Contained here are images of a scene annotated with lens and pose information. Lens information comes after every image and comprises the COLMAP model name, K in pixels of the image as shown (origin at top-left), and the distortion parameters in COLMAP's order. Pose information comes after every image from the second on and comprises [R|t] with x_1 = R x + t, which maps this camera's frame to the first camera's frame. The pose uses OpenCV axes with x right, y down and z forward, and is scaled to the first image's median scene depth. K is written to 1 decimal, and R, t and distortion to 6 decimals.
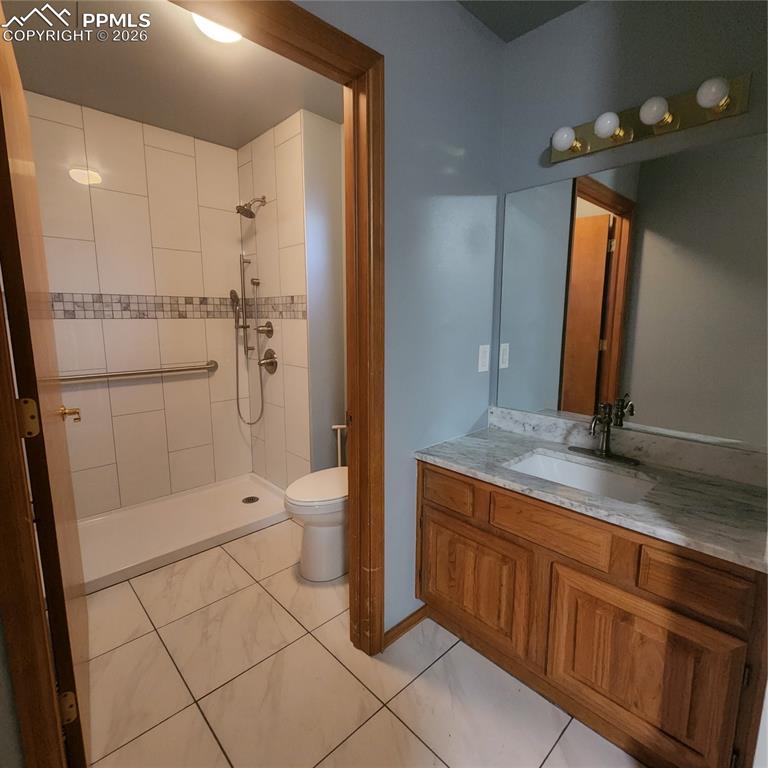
lens RADIAL K [[421.8, 0, 385.8], [0, 421.8, 381.5], [0, 0, 1]] dist [0.005082, -0.003582]
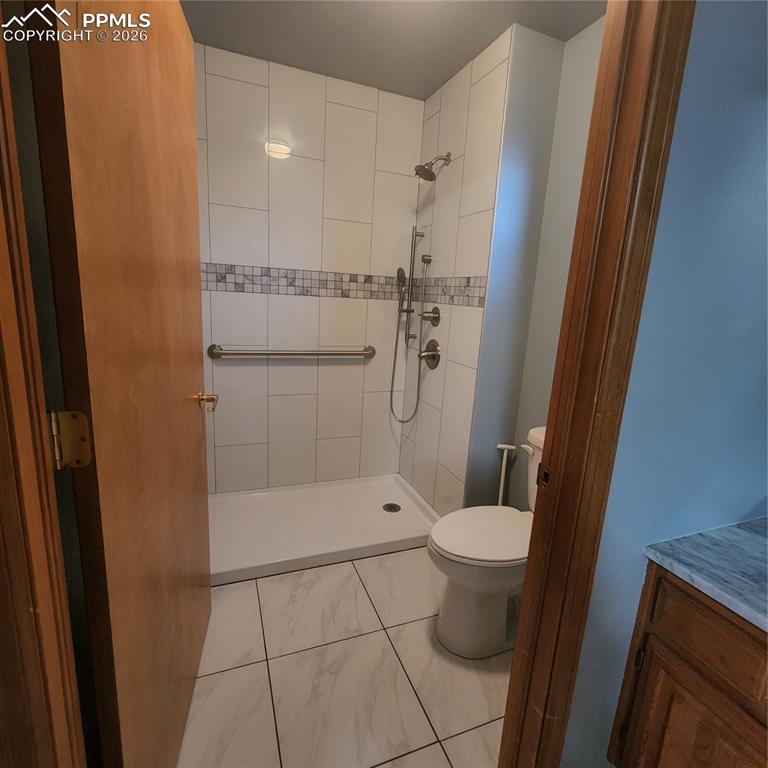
lens RADIAL K [[421.8, 0, 384.8], [0, 421.8, 384.1], [0, 0, 1]] dist [0.005082, -0.003582]
pose [[0.925022, 0.129017, -0.357336, -0.057544], [-0.113195, 0.991448, 0.064941, -0.036296], [0.362659, -0.019623, 0.931715, 0.196324]]
